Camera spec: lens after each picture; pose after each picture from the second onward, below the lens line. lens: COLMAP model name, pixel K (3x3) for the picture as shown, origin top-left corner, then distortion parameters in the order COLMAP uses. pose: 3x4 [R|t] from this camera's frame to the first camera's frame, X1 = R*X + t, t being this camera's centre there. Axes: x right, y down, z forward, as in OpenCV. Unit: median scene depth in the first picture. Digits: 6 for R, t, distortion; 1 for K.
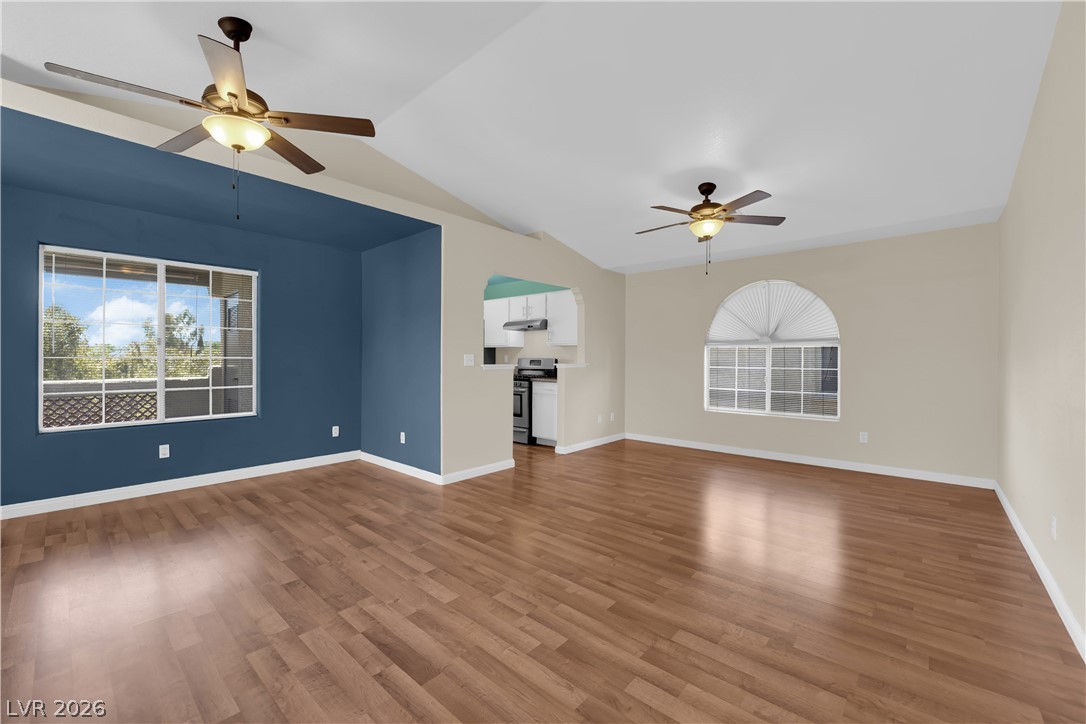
lens RADIAL K [[436.6, 0, 545.5], [0, 436.6, 358.0], [0, 0, 1]] dist [-0.016127, -0.000907]
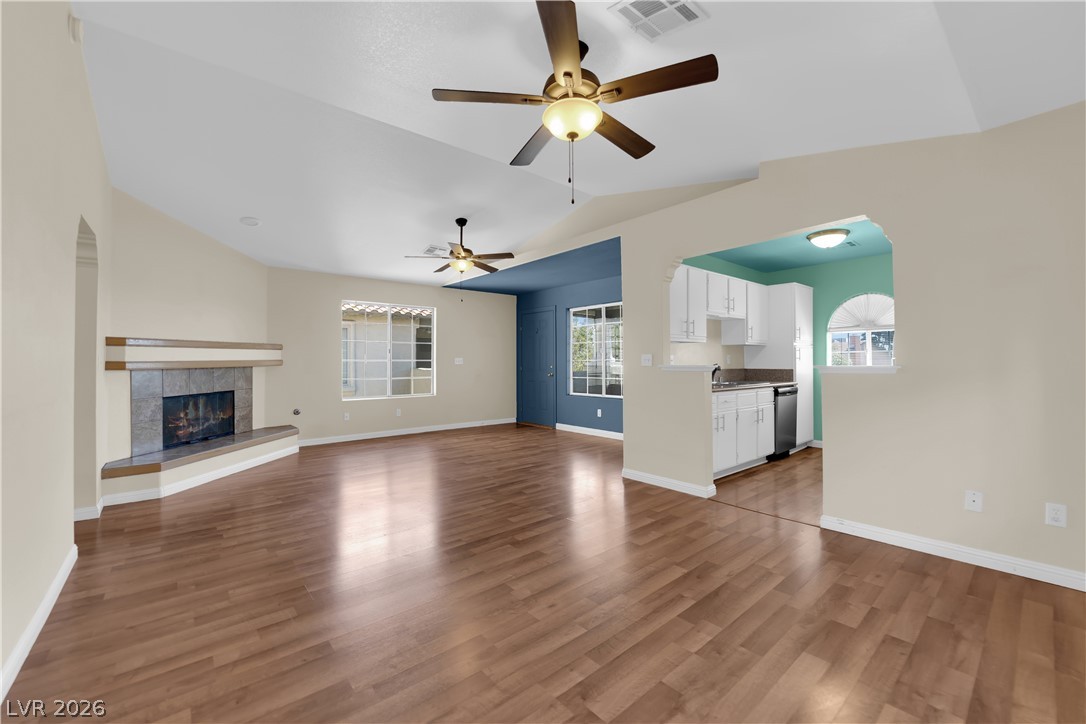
lens RADIAL K [[436.6, 0, 545.5], [0, 436.6, 358.0], [0, 0, 1]] dist [-0.016127, -0.000907]
pose [[-0.142153, -0.011306, -0.989780, 1.127287], [0.005376, 0.999911, -0.012194, 0.014658], [0.989830, -0.007055, -0.142080, 1.270721]]
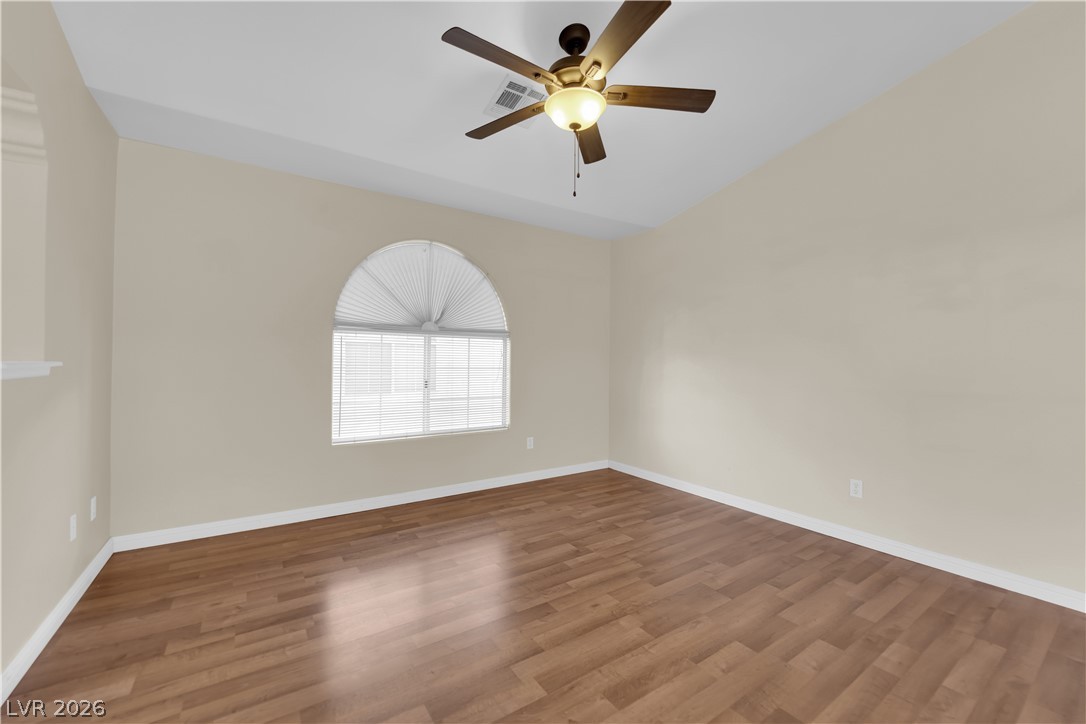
lens RADIAL K [[436.6, 0, 545.5], [0, 436.6, 358.0], [0, 0, 1]] dist [-0.016127, -0.000907]
pose [[0.252752, 0.006174, 0.967511, -0.199864], [-0.007674, 0.999961, -0.004376, 0.015190], [-0.967501, -0.006319, 0.252789, 1.091505]]
